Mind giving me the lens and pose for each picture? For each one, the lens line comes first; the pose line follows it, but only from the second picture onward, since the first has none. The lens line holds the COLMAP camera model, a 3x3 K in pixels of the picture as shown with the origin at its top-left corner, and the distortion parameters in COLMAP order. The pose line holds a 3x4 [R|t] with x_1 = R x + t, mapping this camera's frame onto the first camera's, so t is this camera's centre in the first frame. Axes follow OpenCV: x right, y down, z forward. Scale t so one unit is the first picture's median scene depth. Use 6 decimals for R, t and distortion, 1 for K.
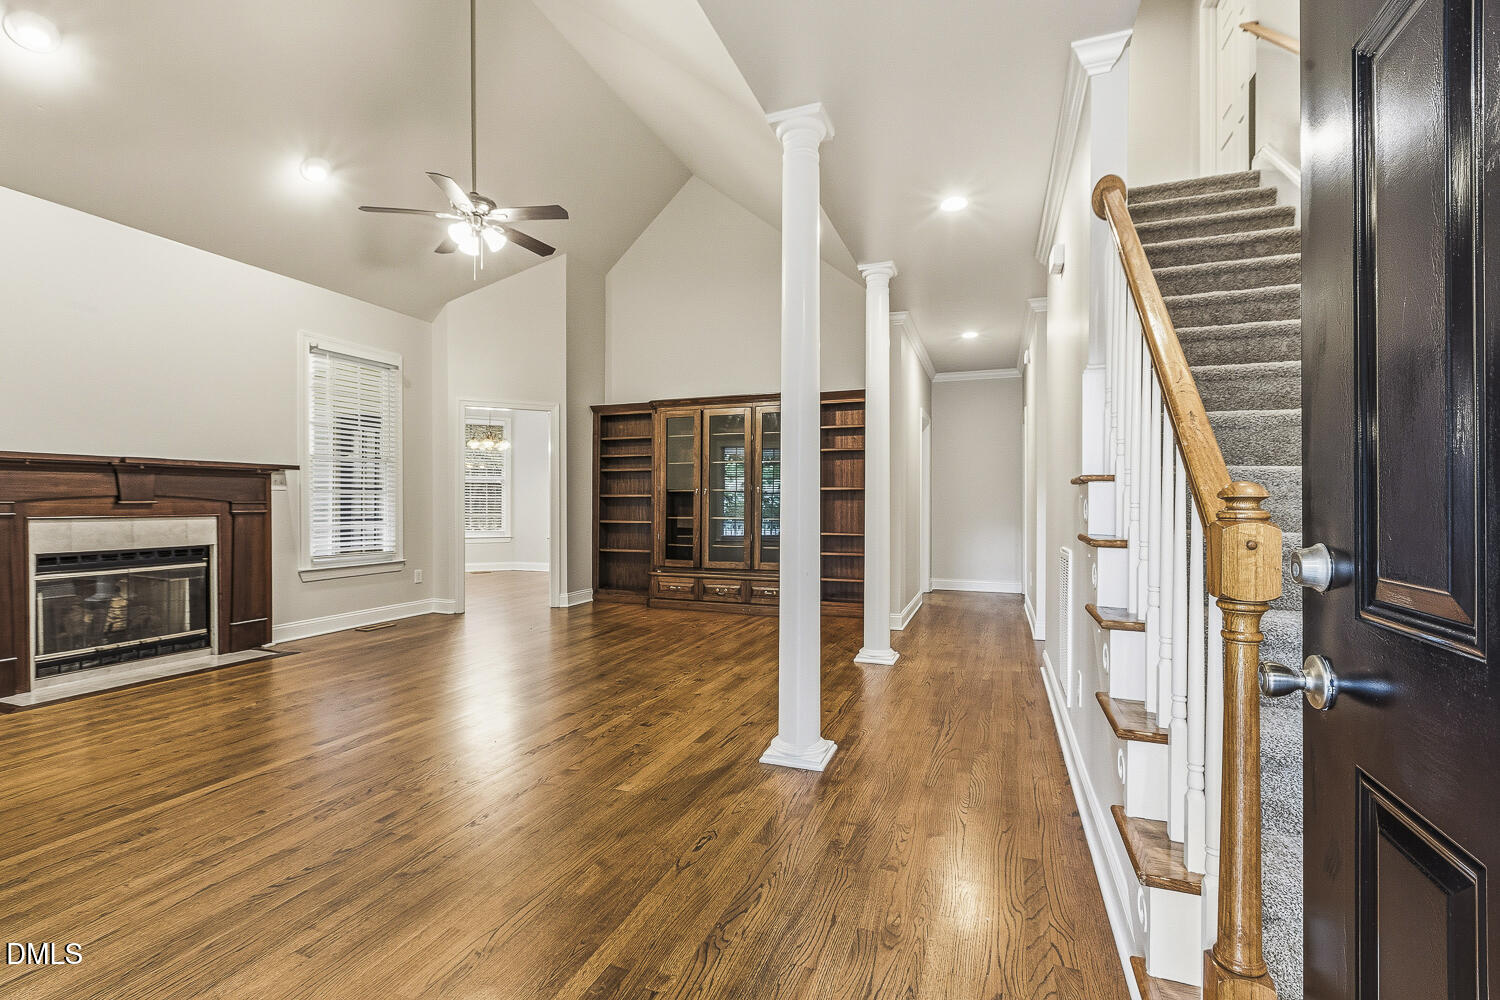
lens RADIAL K [[673.0, 0, 753.8], [0, 673.0, 499.3], [0, 0, 1]] dist [0.003227, 0.000926]
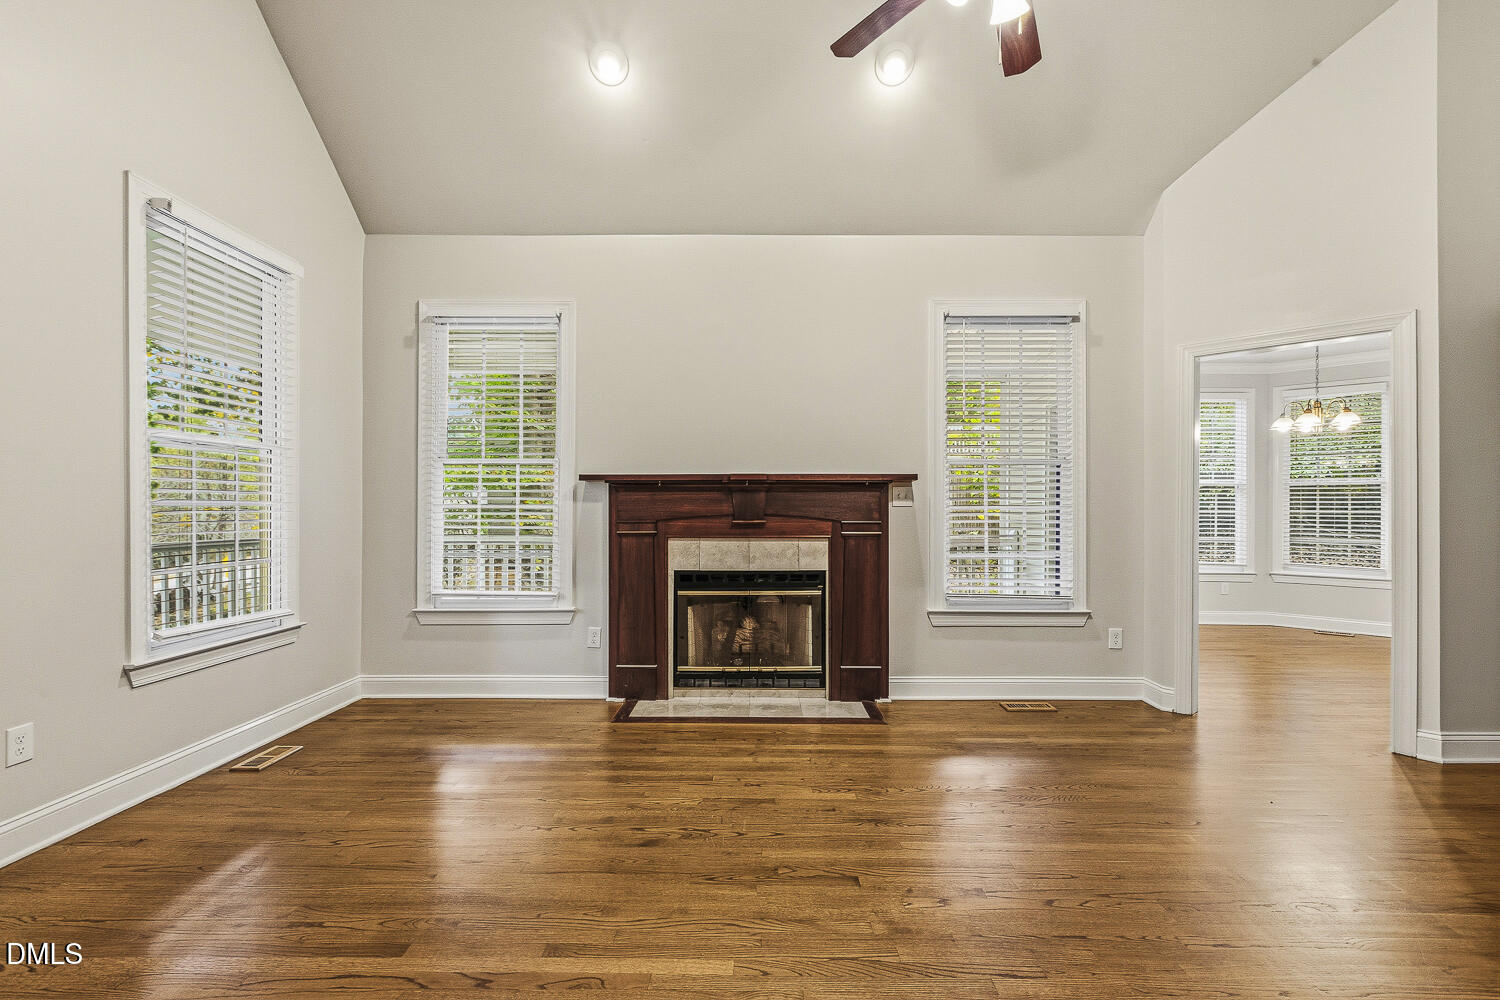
lens RADIAL K [[673.0, 0, 754.3], [0, 673.0, 511.3], [0, 0, 1]] dist [0.003227, 0.000926]
pose [[0.350374, -0.000360, -0.936610, -0.024820], [0.001869, 0.999998, 0.000315, -0.008674], [0.936608, -0.001861, 0.350374, 0.578228]]
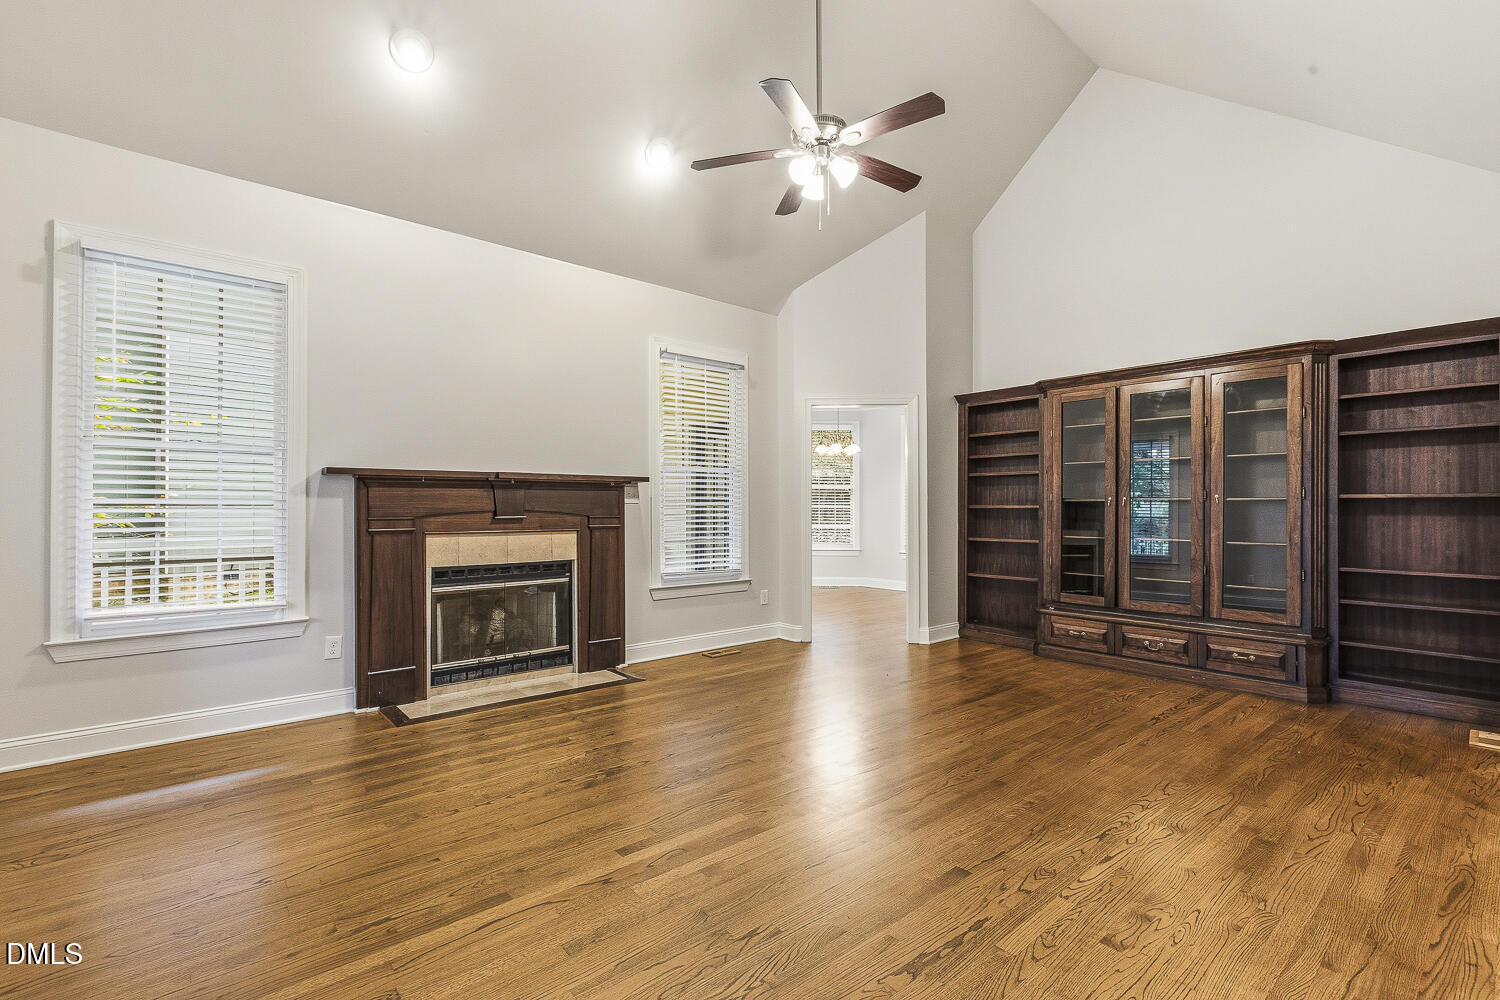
lens RADIAL K [[673.0, 0, 750.3], [0, 673.0, 506.2], [0, 0, 1]] dist [0.003227, 0.000926]
pose [[0.876028, -0.001306, -0.482258, -0.100045], [0.002065, 0.999997, 0.001042, -0.010534], [0.482256, -0.001908, 0.876028, 0.252738]]
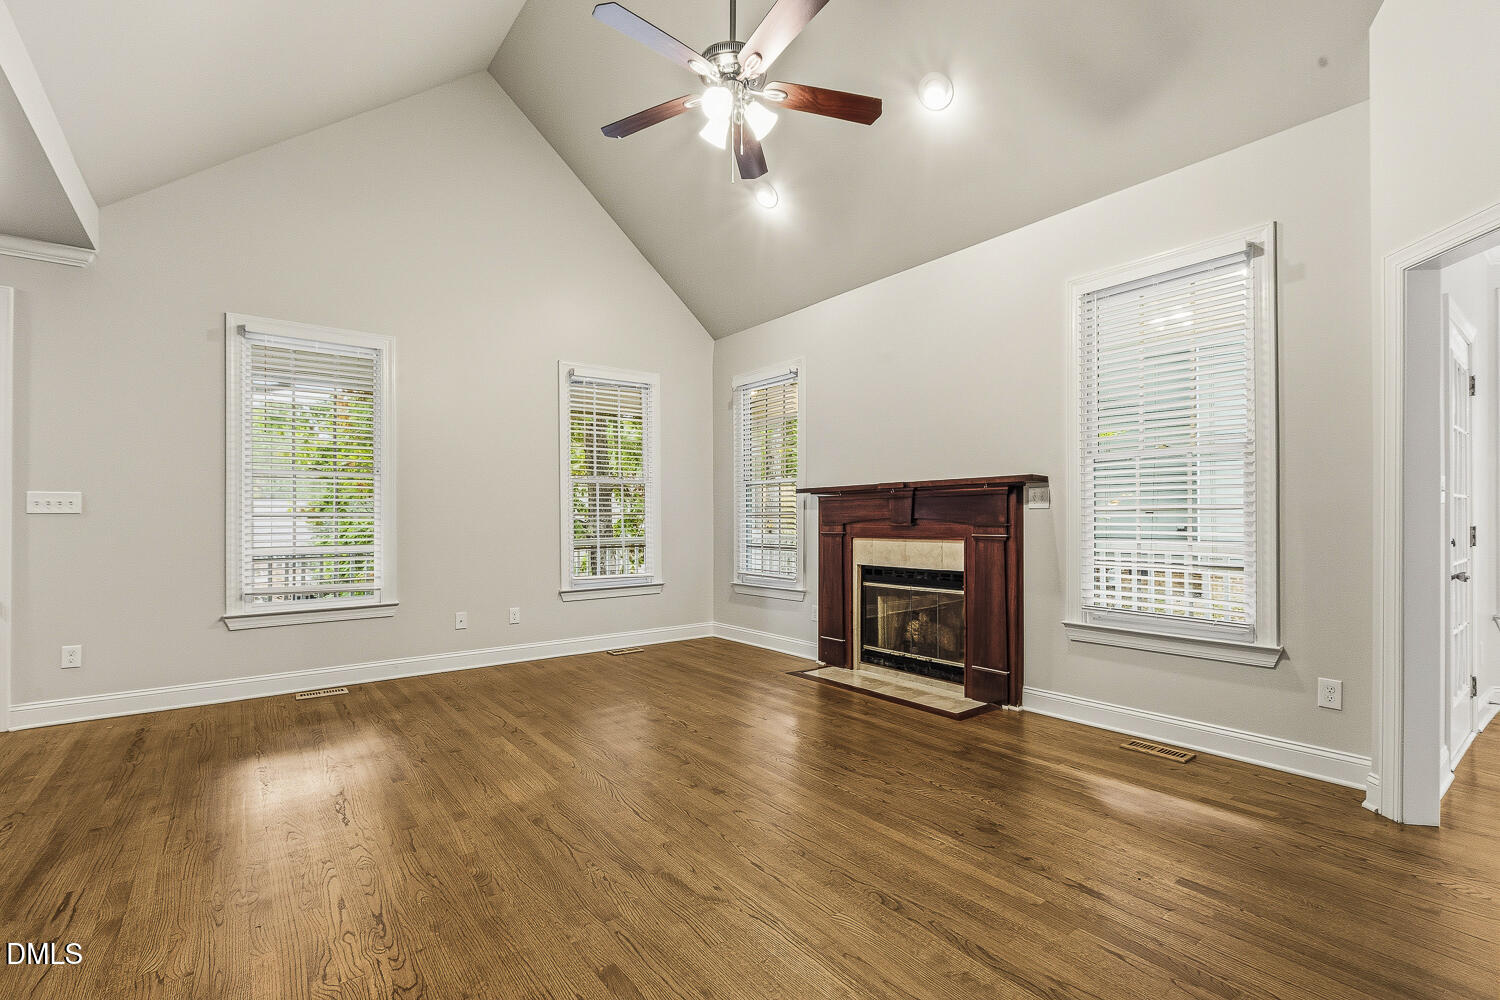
lens RADIAL K [[673.0, 0, 751.1], [0, 673.0, 518.4], [0, 0, 1]] dist [0.003227, 0.000926]
pose [[-0.516940, -0.000246, -0.856022, 0.102677], [0.006584, 0.999969, -0.004264, -0.001646], [0.855996, -0.007840, -0.516922, 1.149154]]
